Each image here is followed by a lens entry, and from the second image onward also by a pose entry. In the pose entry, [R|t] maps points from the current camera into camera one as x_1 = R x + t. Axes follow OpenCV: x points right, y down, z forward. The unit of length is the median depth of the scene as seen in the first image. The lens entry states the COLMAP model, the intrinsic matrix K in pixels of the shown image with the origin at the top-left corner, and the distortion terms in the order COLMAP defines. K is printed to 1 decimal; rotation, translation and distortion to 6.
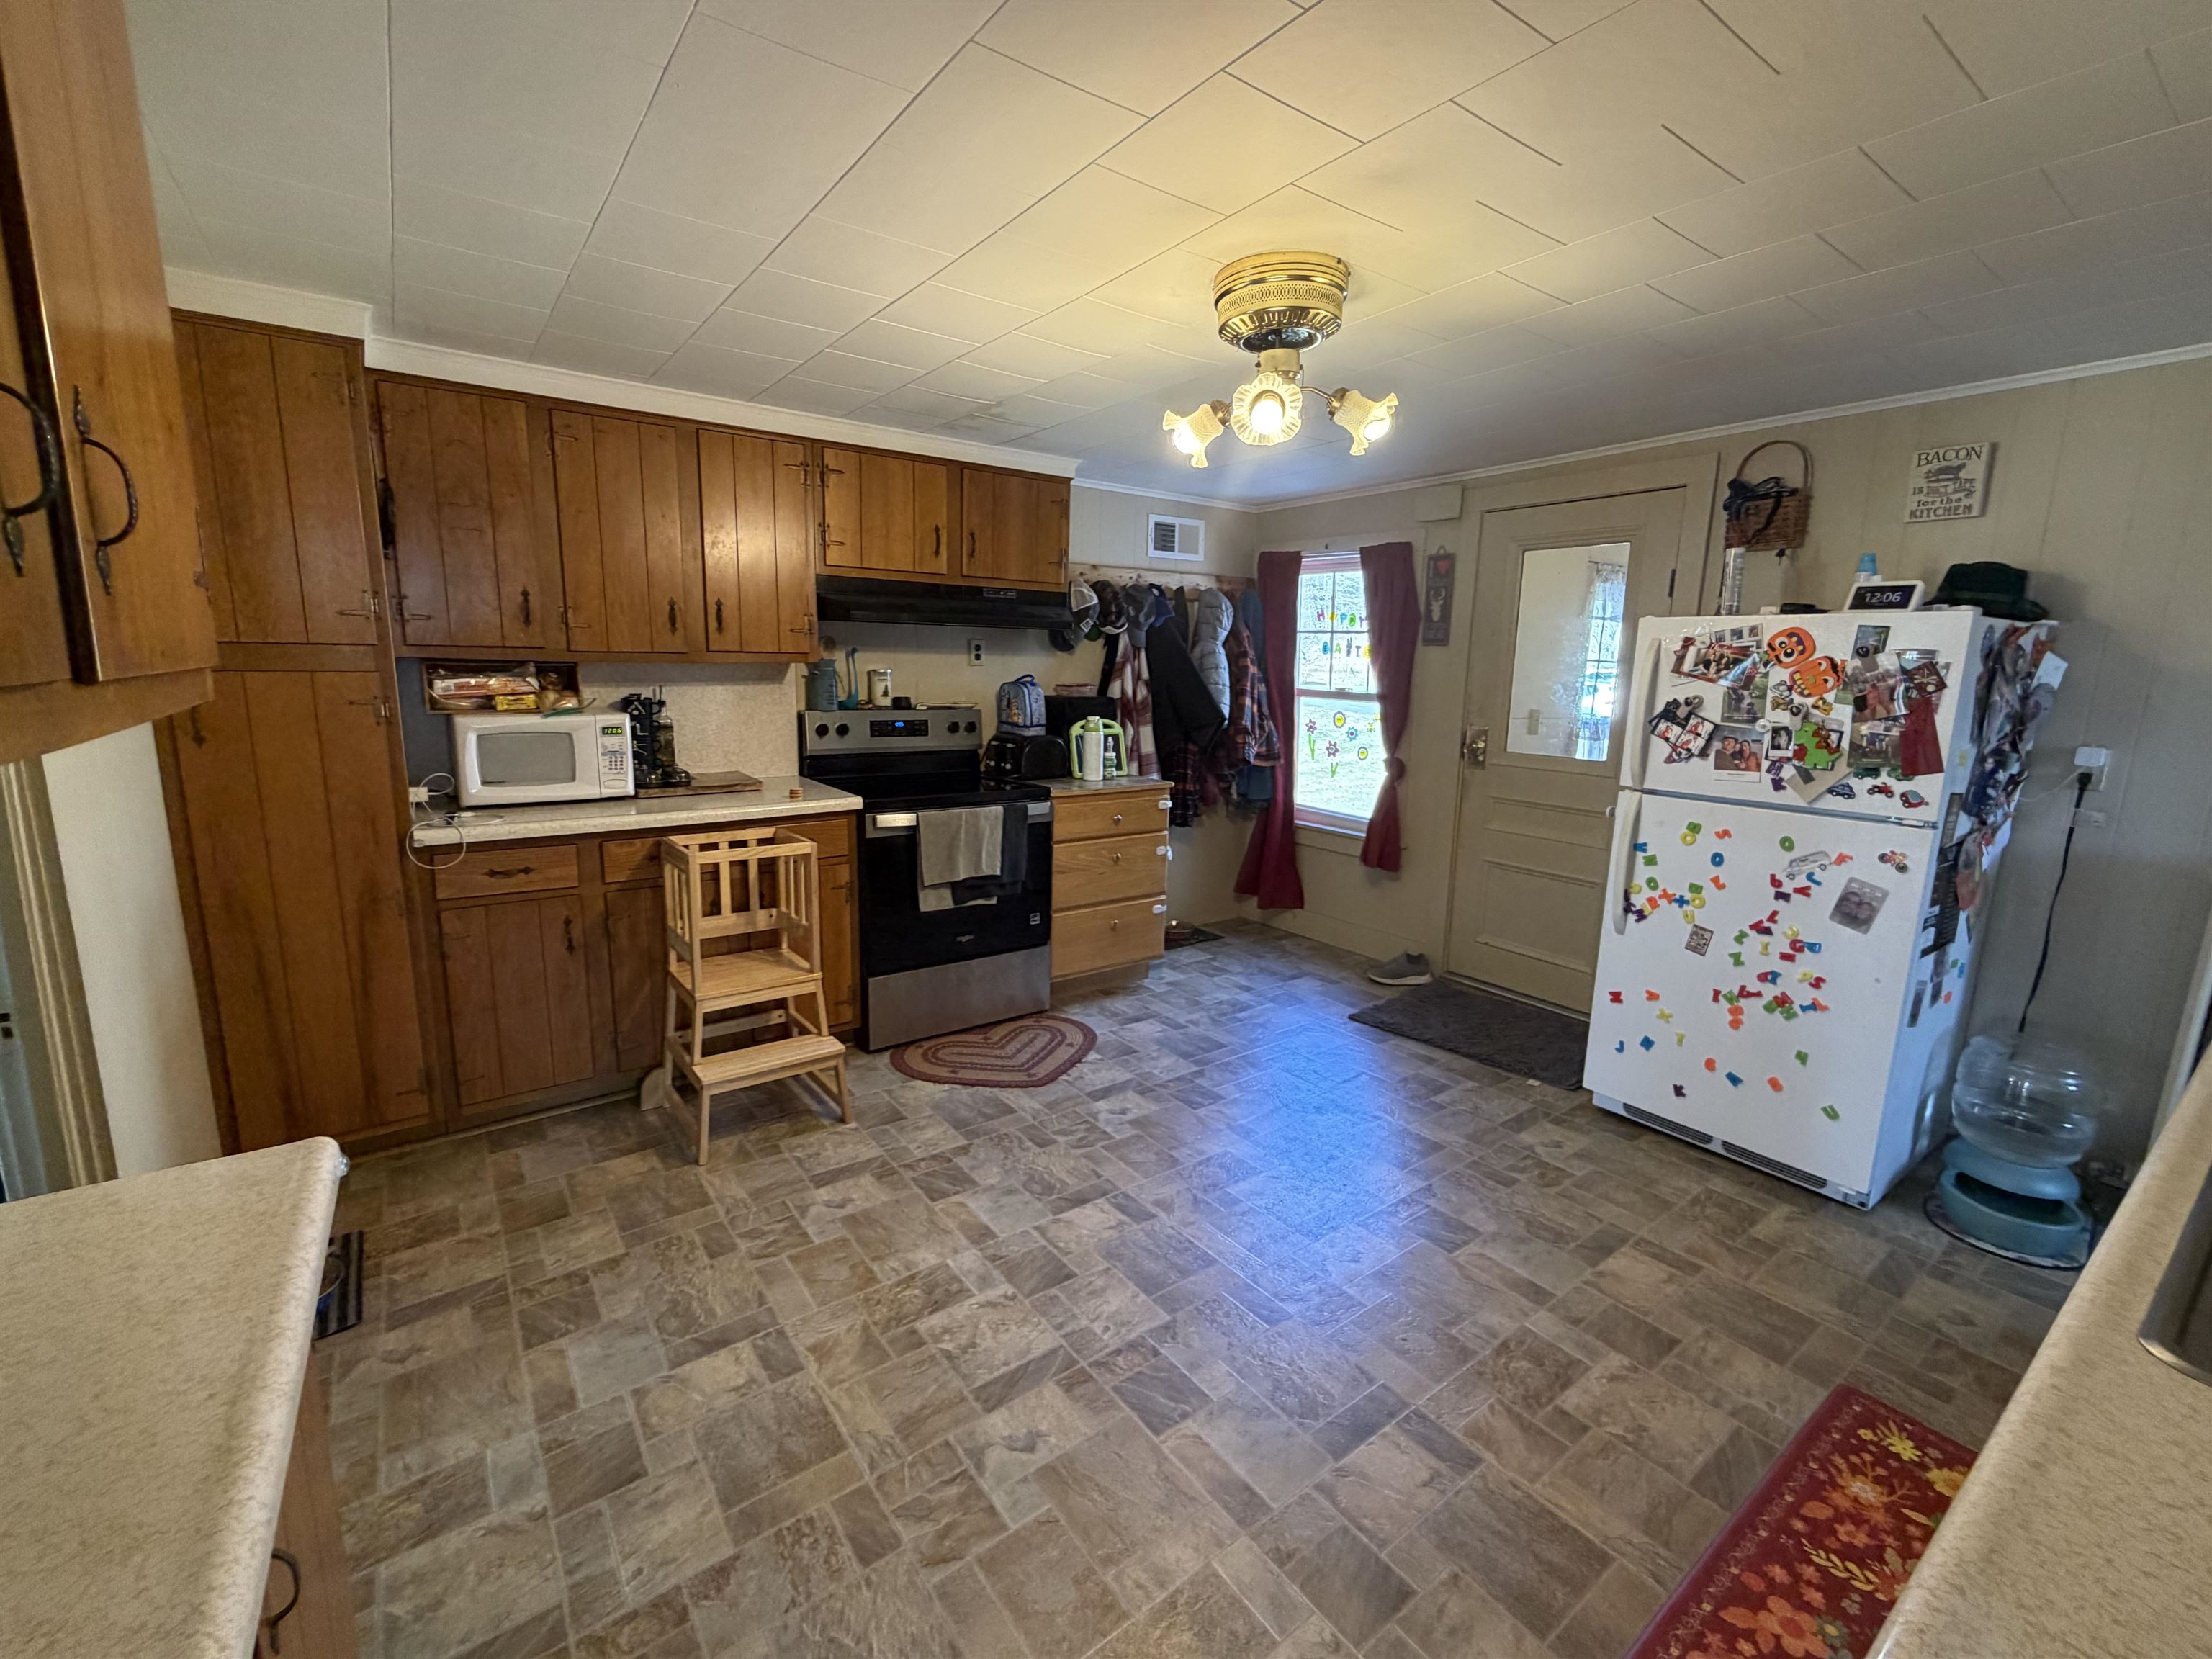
lens RADIAL K [[951.5, 0, 1096.5], [0, 951.5, 831.8], [0, 0, 1]] dist [0.002540, -0.000283]
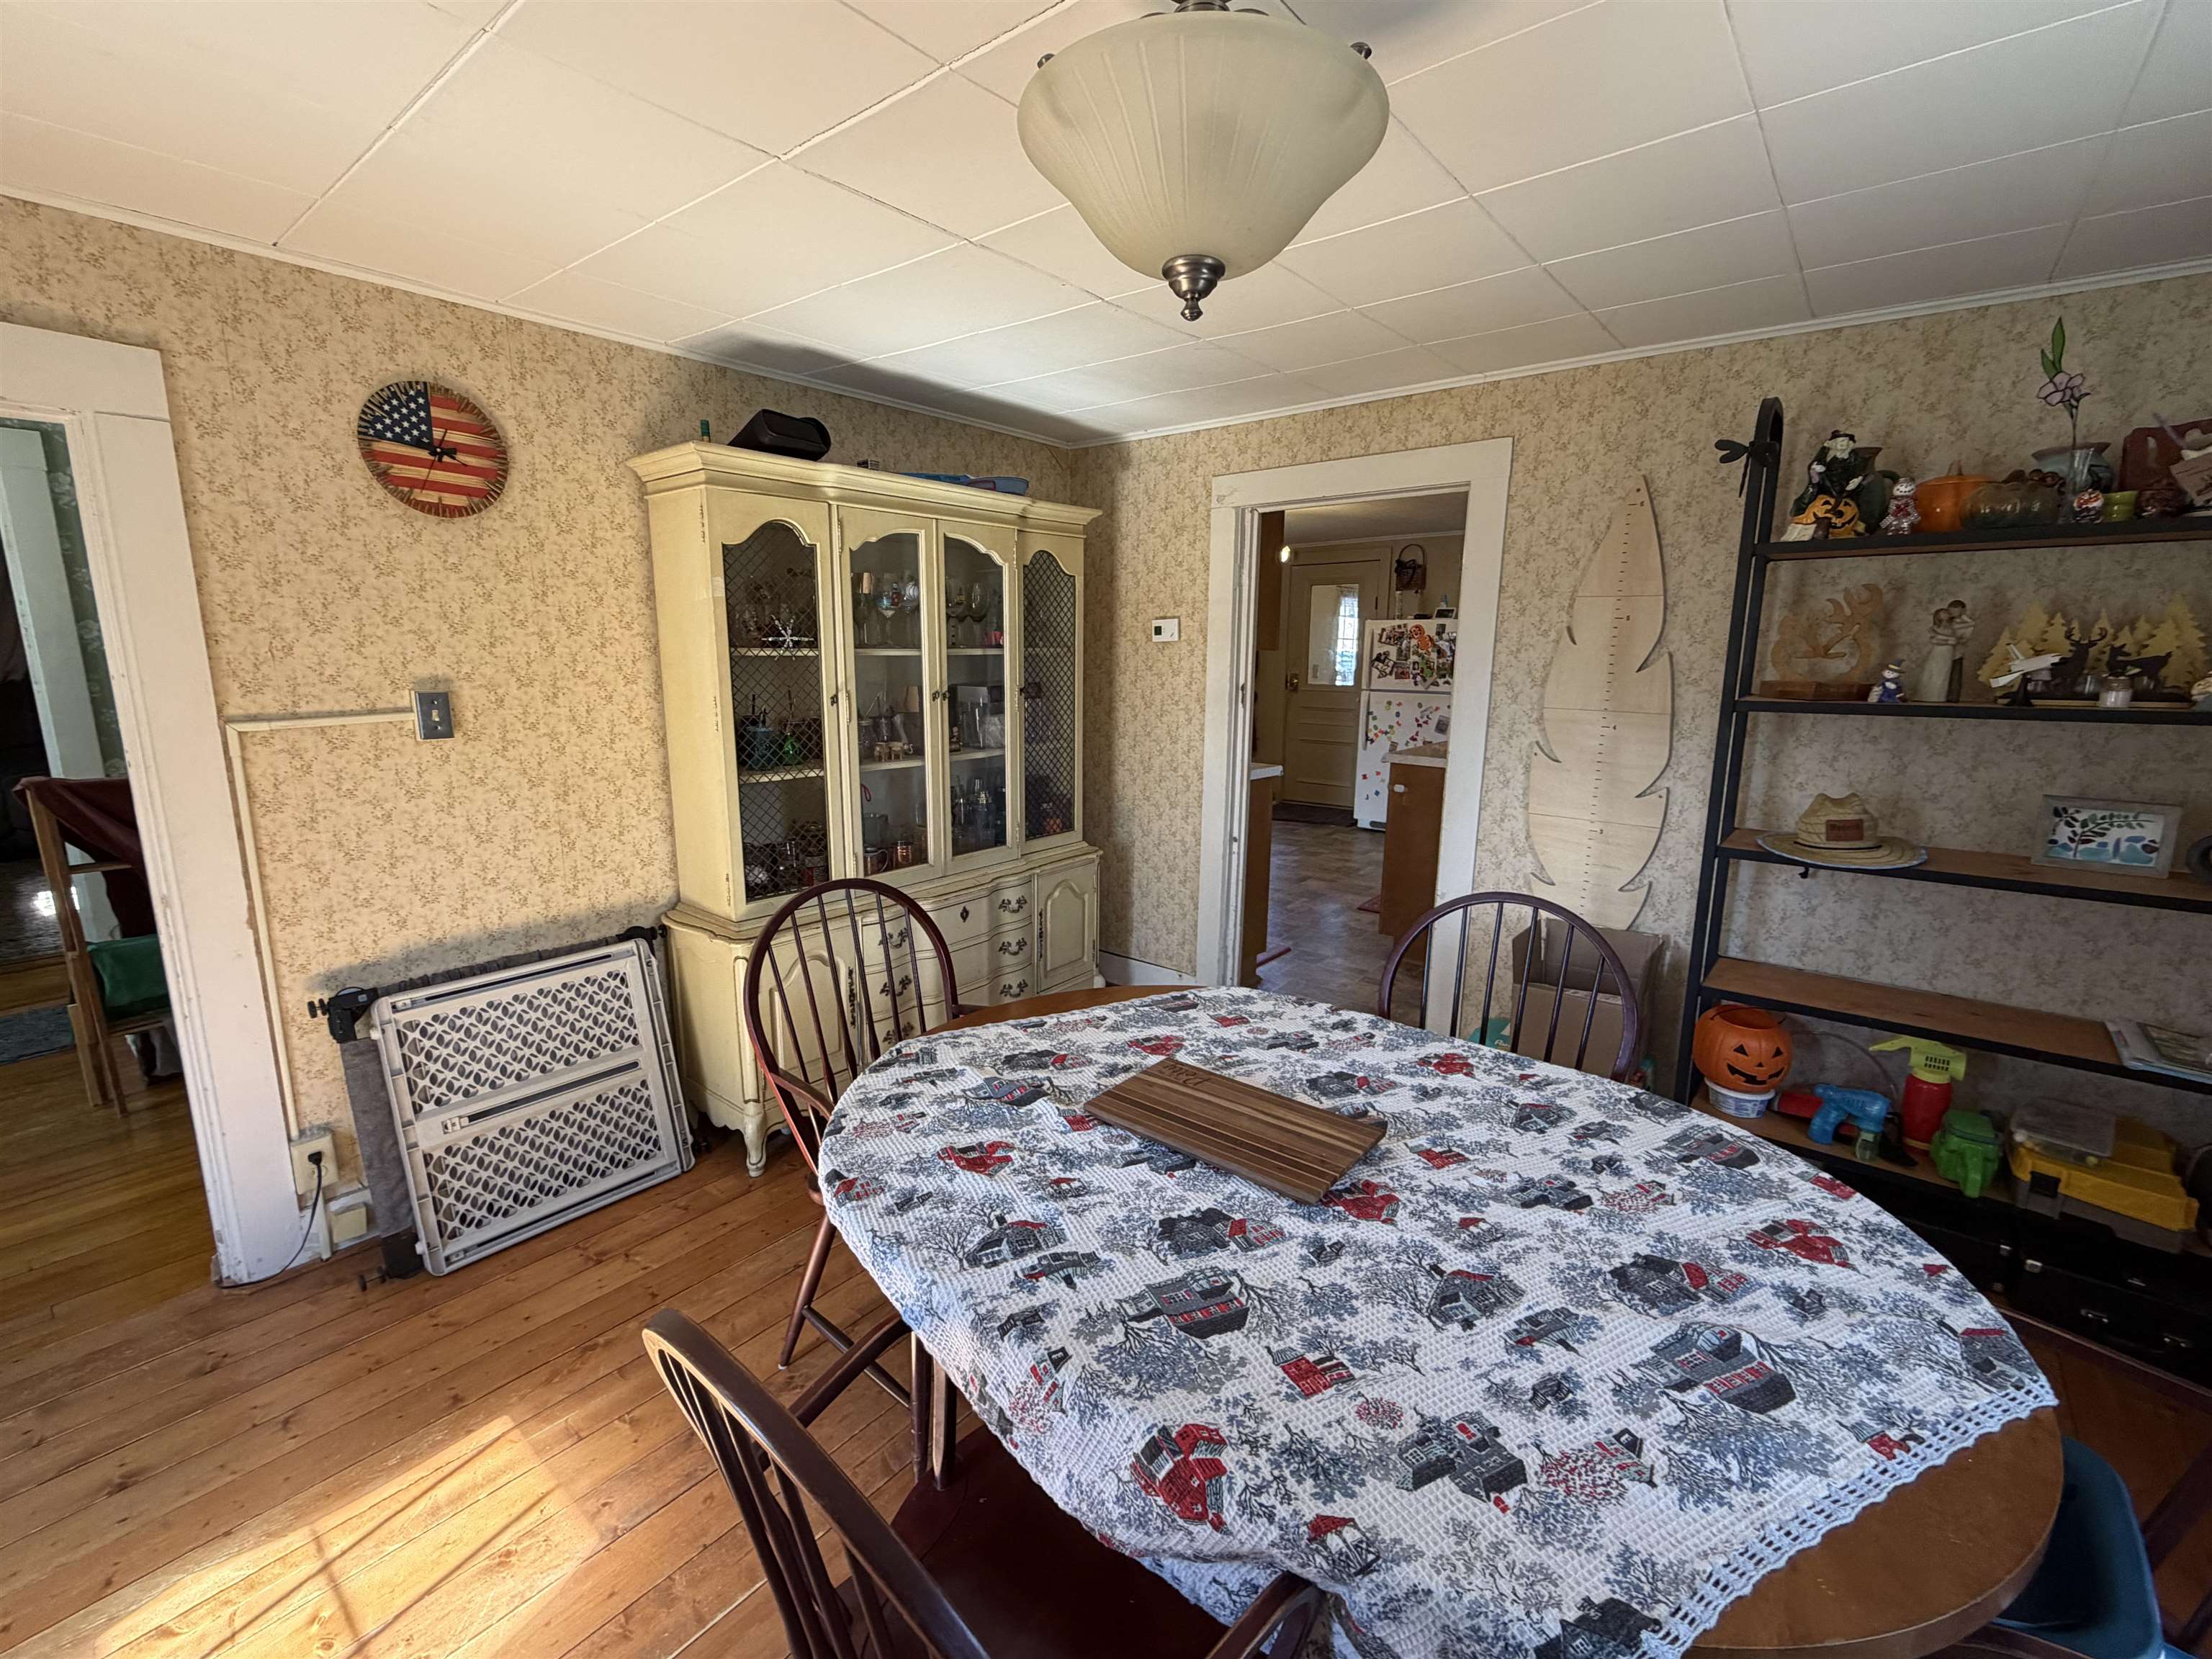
lens RADIAL K [[951.5, 0, 1109.1], [0, 951.5, 827.5], [0, 0, 1]] dist [0.002540, -0.000283]
pose [[0.965711, -0.059103, 0.252802, -0.813658], [0.055982, 0.998241, 0.019526, 0.253710], [-0.253511, -0.004704, 0.967321, -1.365900]]
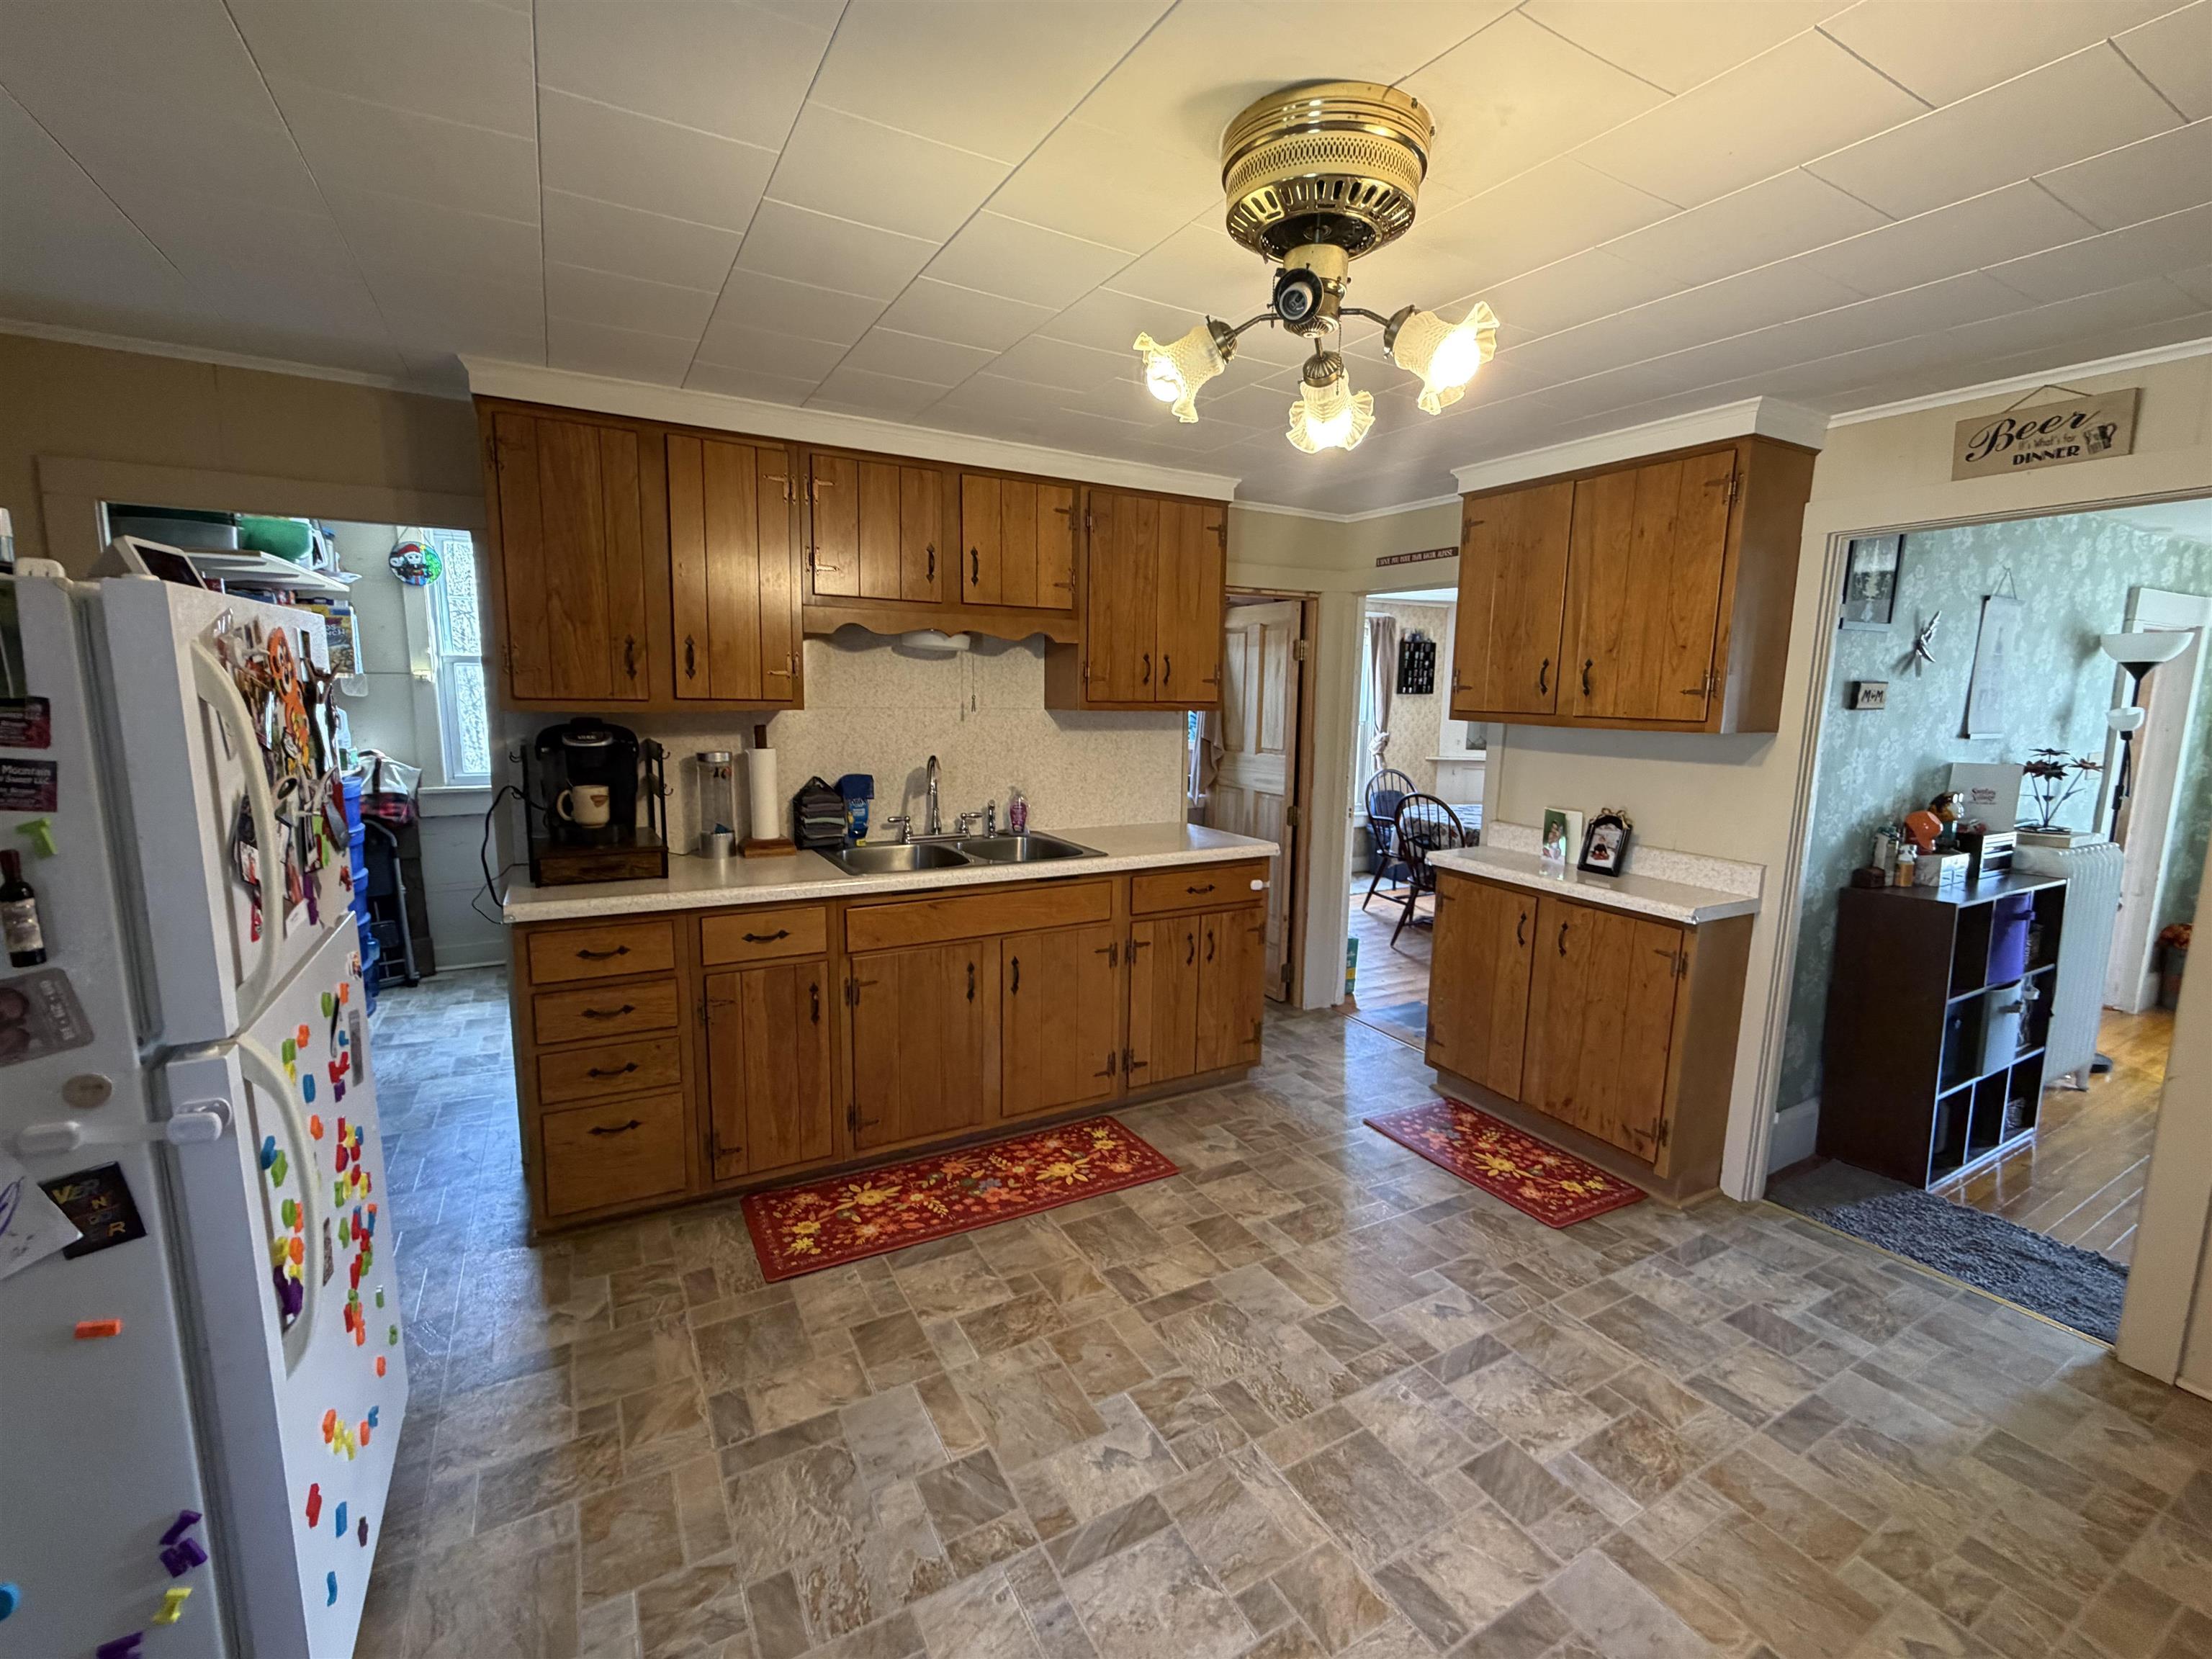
lens RADIAL K [[951.5, 0, 1095.9], [0, 951.5, 820.7], [0, 0, 1]] dist [0.002540, -0.000283]
pose [[-0.992802, -0.051420, 0.108170, 0.206955], [-0.013570, 0.945627, 0.324971, -0.290415], [-0.118998, 0.321163, -0.939518, 1.454767]]
